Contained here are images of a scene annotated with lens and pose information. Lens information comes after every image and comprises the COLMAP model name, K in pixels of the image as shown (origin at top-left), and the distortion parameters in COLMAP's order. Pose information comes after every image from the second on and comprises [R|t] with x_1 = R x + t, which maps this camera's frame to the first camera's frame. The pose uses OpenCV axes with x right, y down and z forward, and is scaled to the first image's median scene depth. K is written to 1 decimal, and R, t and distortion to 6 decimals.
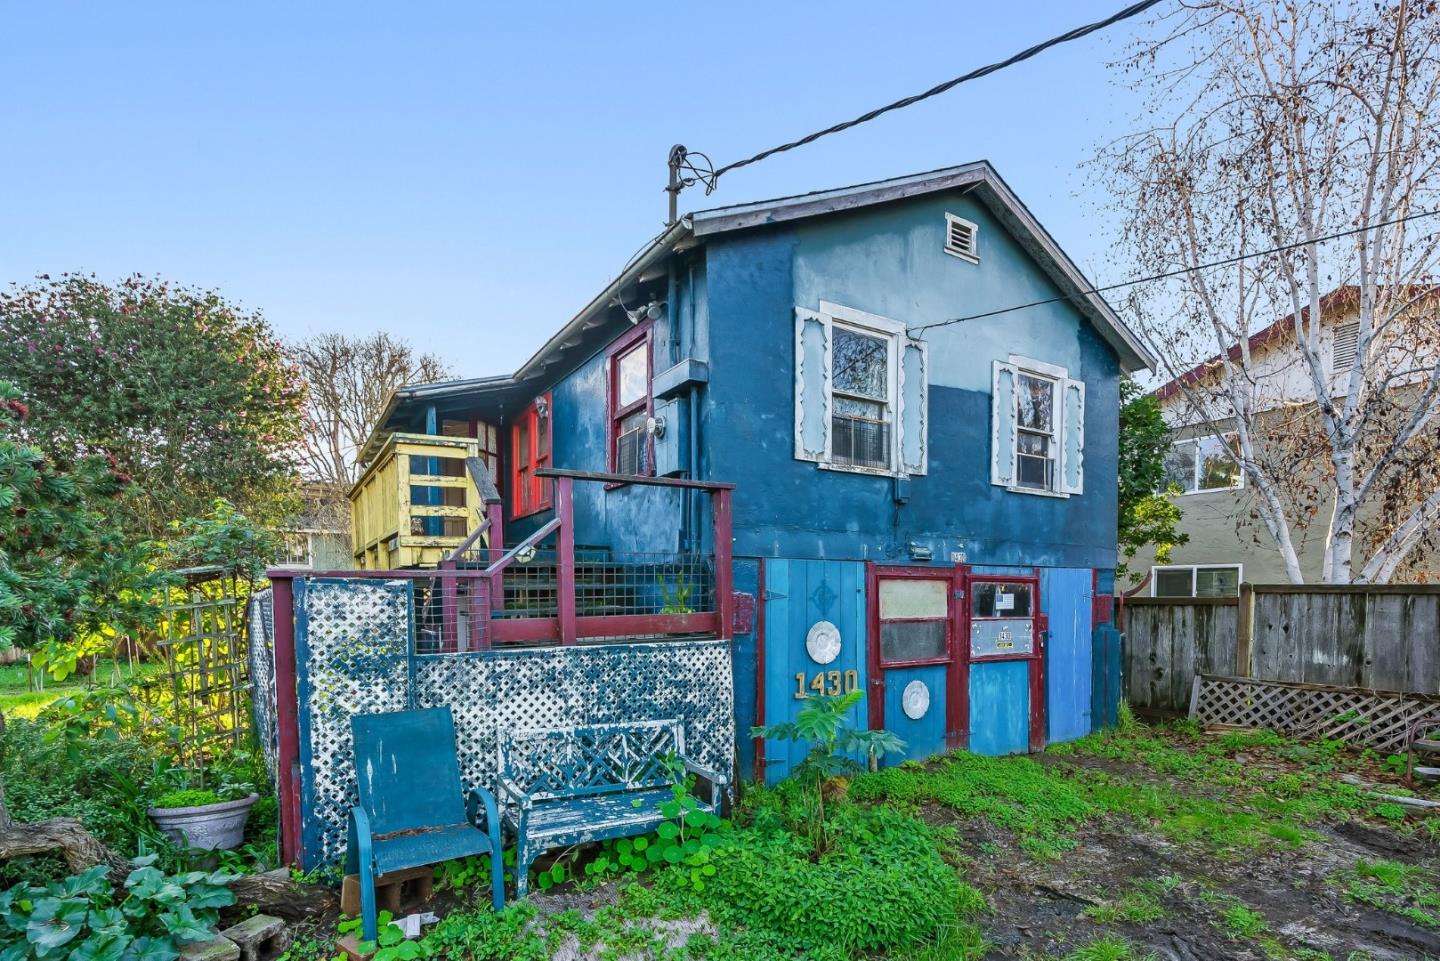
lens RADIAL K [[747.8, 0, 719.6], [0, 747.8, 522.3], [0, 0, 1]] dist [-0.003134, 0.000163]
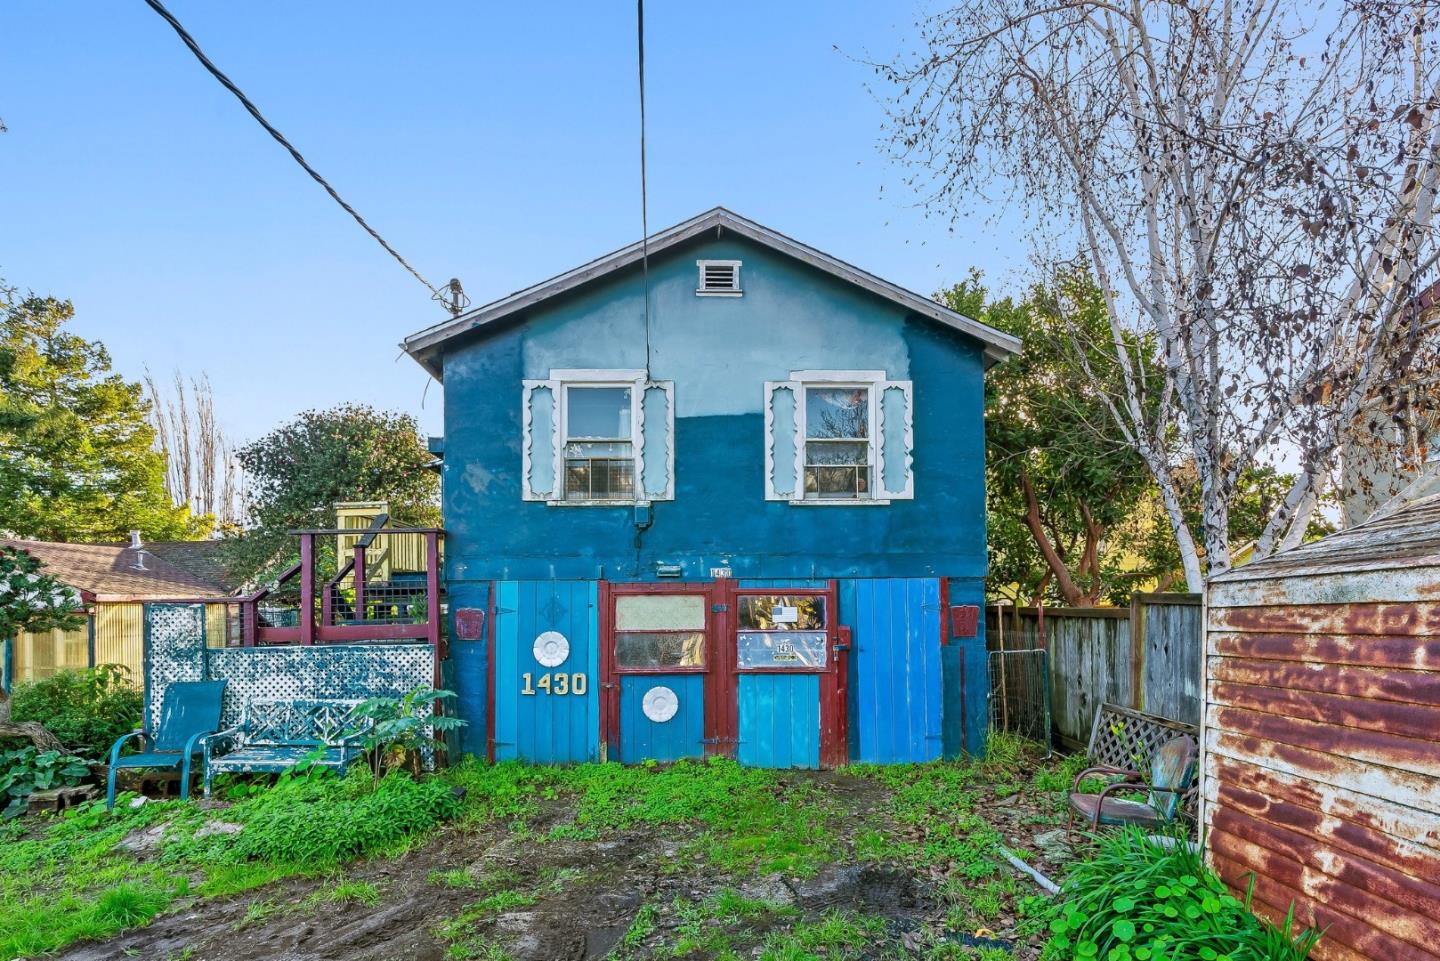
lens RADIAL K [[740.8, 0, 720.0], [0, 740.8, 480.5], [0, 0, 1]] dist [-0.002628, 0.001698]
pose [[0.856510, -0.088284, -0.508524, 0.988075], [0.057143, 0.995426, -0.076567, -0.003968], [0.512958, 0.036522, 0.857636, 0.097596]]
